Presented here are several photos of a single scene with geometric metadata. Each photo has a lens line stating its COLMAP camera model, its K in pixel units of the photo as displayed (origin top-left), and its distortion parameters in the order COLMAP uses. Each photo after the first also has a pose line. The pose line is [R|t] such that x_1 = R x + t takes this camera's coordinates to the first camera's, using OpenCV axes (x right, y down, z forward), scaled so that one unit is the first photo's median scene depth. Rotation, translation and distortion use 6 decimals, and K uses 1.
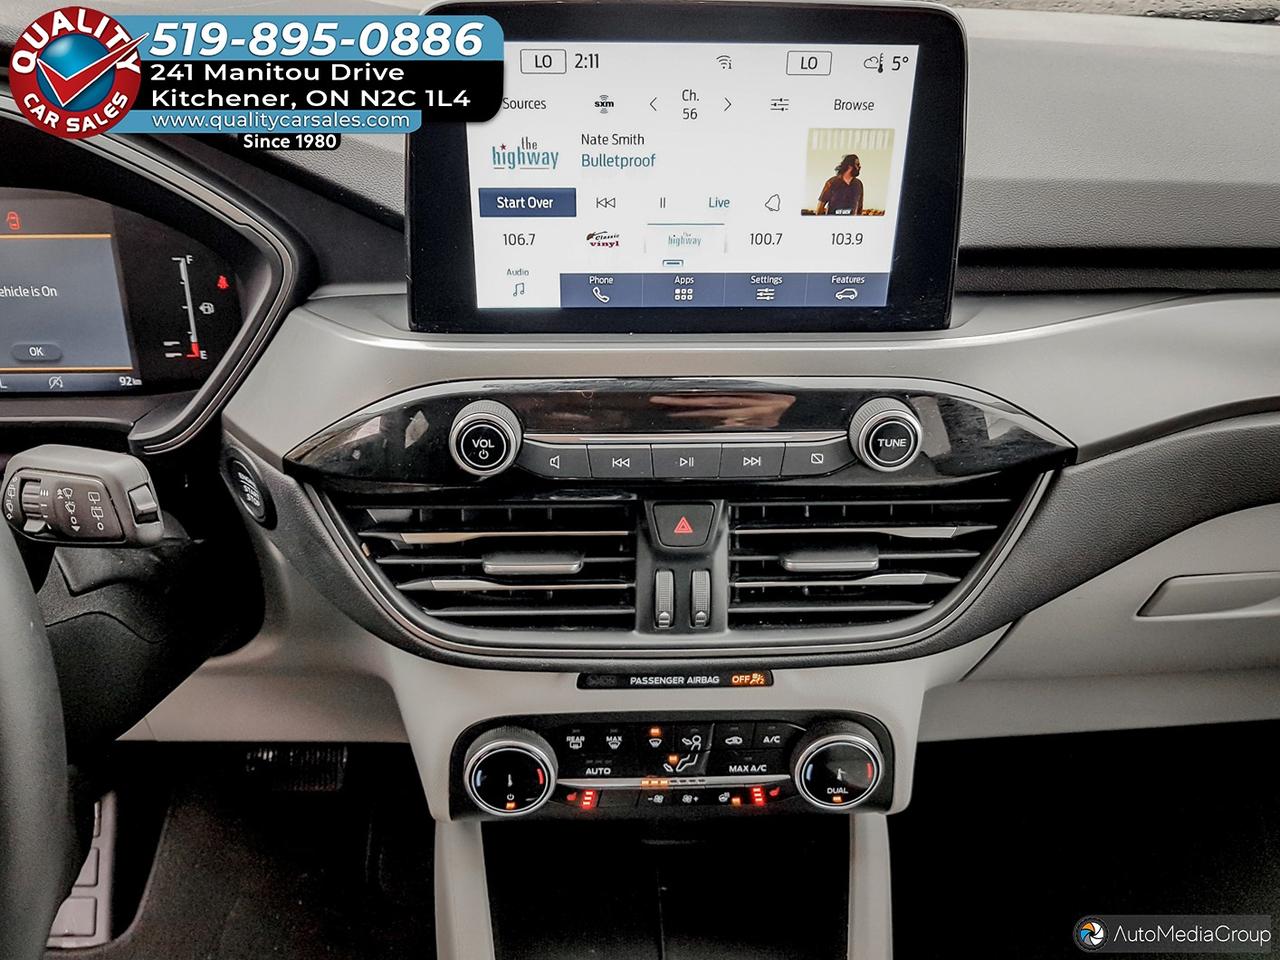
lens RADIAL K [[1111.4, 0, 636.0], [0, 1111.4, 468.0], [0, 0, 1]] dist [-0.012268, -0.011739]
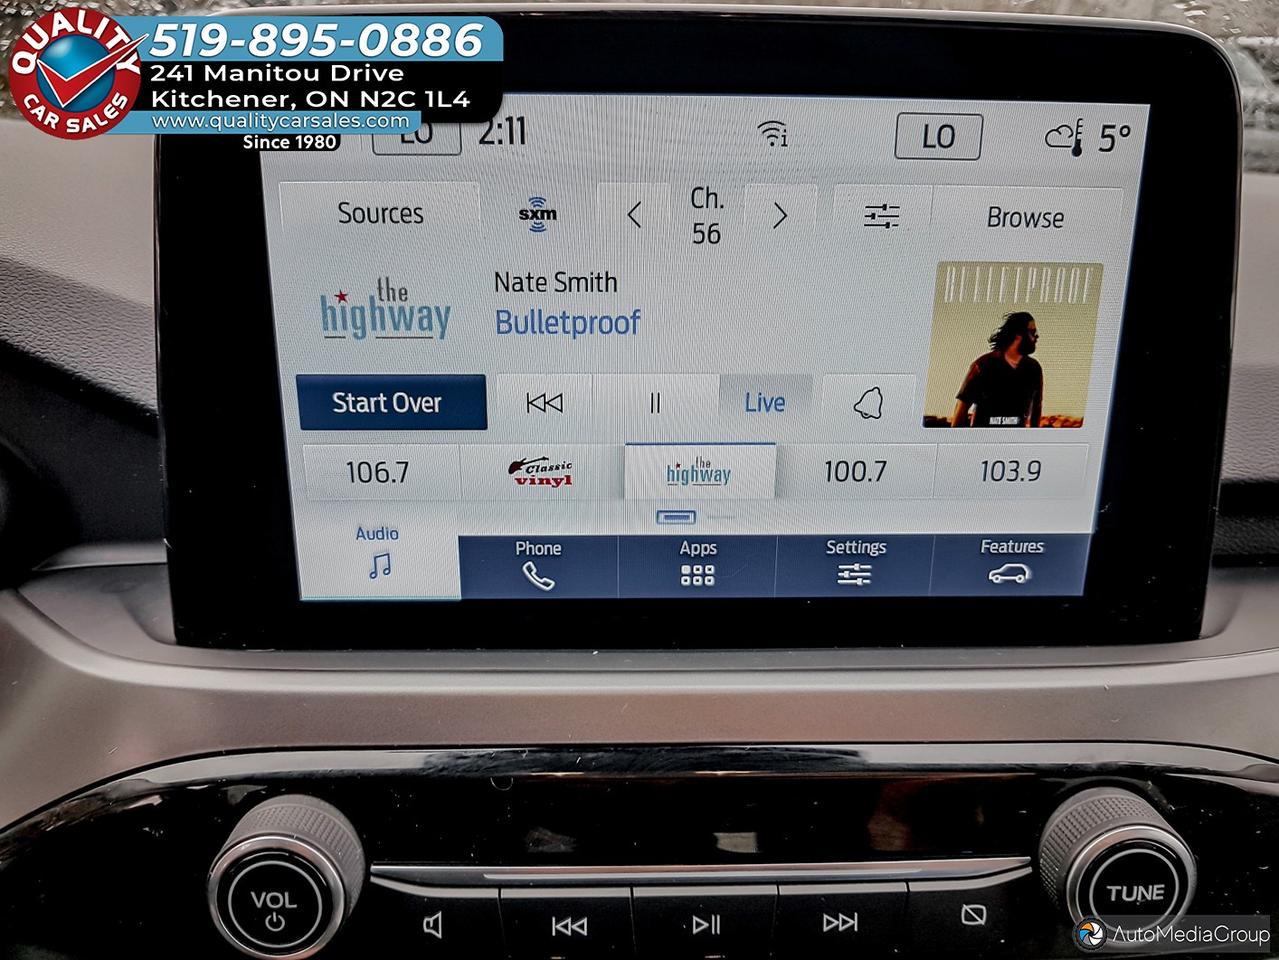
lens RADIAL K [[1097.7, 0, 639.8], [0, 1097.7, 437.5], [0, 0, 1]] dist [0.001671, -0.048697]
pose [[0.999898, 0.000729, -0.014290, 0.022181], [-0.003678, 0.978237, -0.207457, -0.107481], [0.013828, 0.207488, 0.978140, 0.461493]]
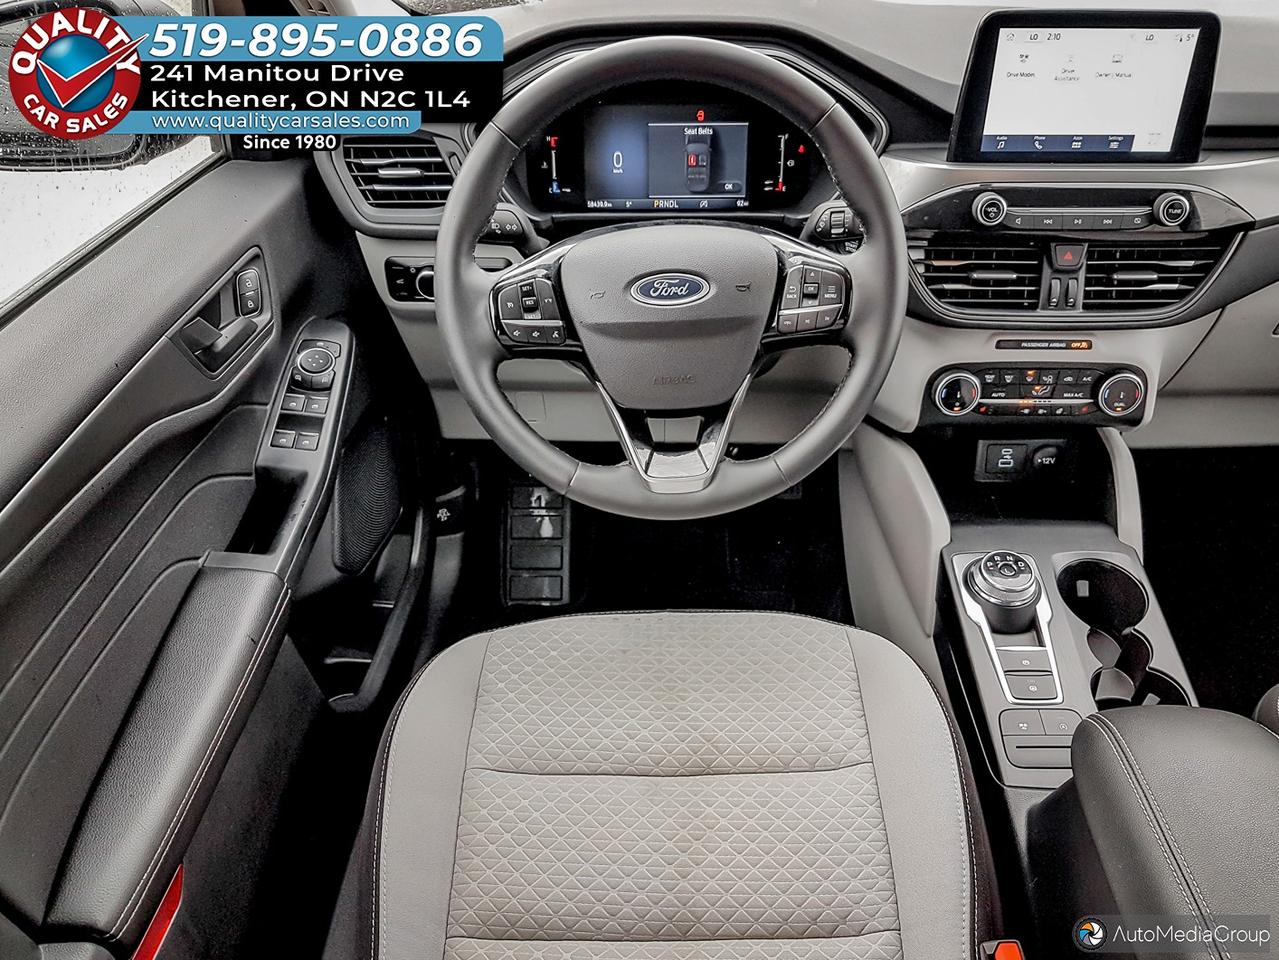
lens RADIAL K [[1110.5, 0, 614.8], [0, 1110.5, 507.2], [0, 0, 1]] dist [-0.012268, -0.011739]
pose [[0.998858, 0.010703, -0.046557, -0.717863], [-0.007692, 0.997896, 0.064375, 0.399761], [0.047148, -0.063944, 0.996839, -1.187946]]
